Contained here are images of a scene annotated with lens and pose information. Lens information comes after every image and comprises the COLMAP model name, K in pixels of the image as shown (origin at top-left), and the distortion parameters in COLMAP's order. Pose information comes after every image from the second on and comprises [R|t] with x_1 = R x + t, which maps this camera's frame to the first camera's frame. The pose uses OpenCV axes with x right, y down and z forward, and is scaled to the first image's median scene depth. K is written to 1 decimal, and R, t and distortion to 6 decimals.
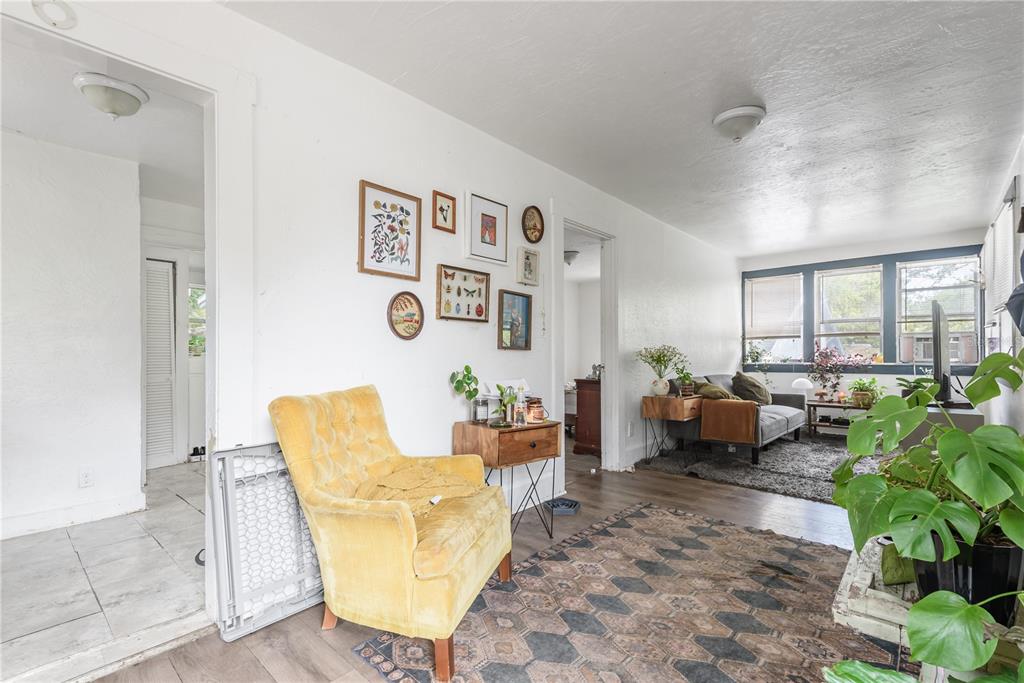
lens RADIAL K [[465.1, 0, 507.7], [0, 465.1, 351.6], [0, 0, 1]] dist [0.049003, -0.028201]
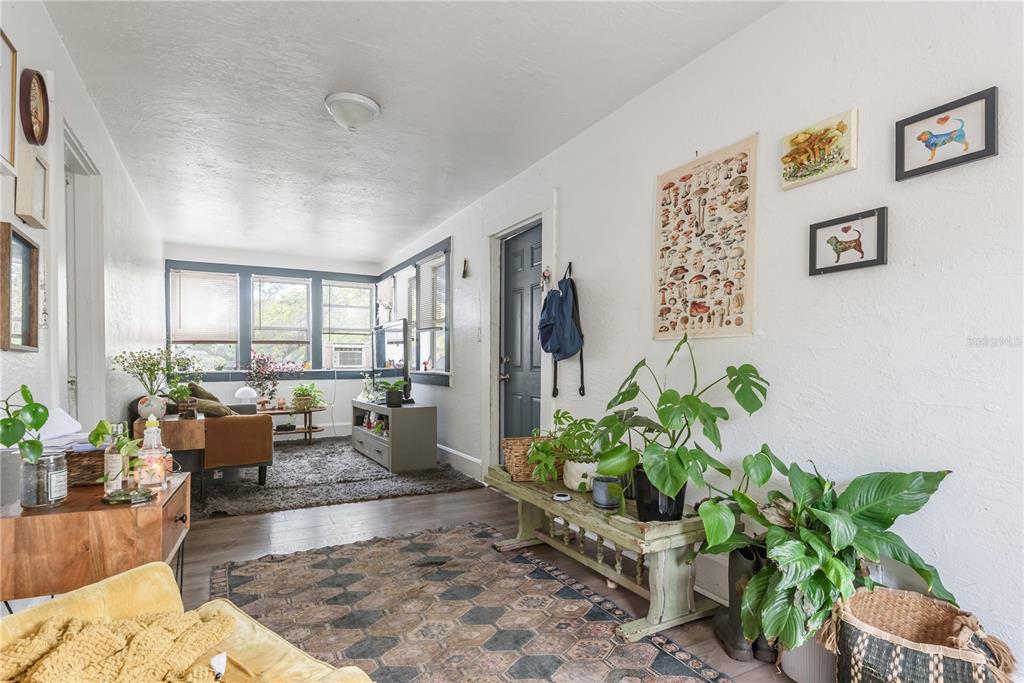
lens RADIAL K [[512.8, 0, 509.5], [0, 512.8, 367.6], [0, 0, 1]] dist [0.001677, 0.000160]
pose [[0.331182, -0.009802, 0.943516, -0.177807], [-0.006303, 0.999901, 0.012601, 0.002060], [-0.943546, -0.010120, 0.331088, 0.182737]]
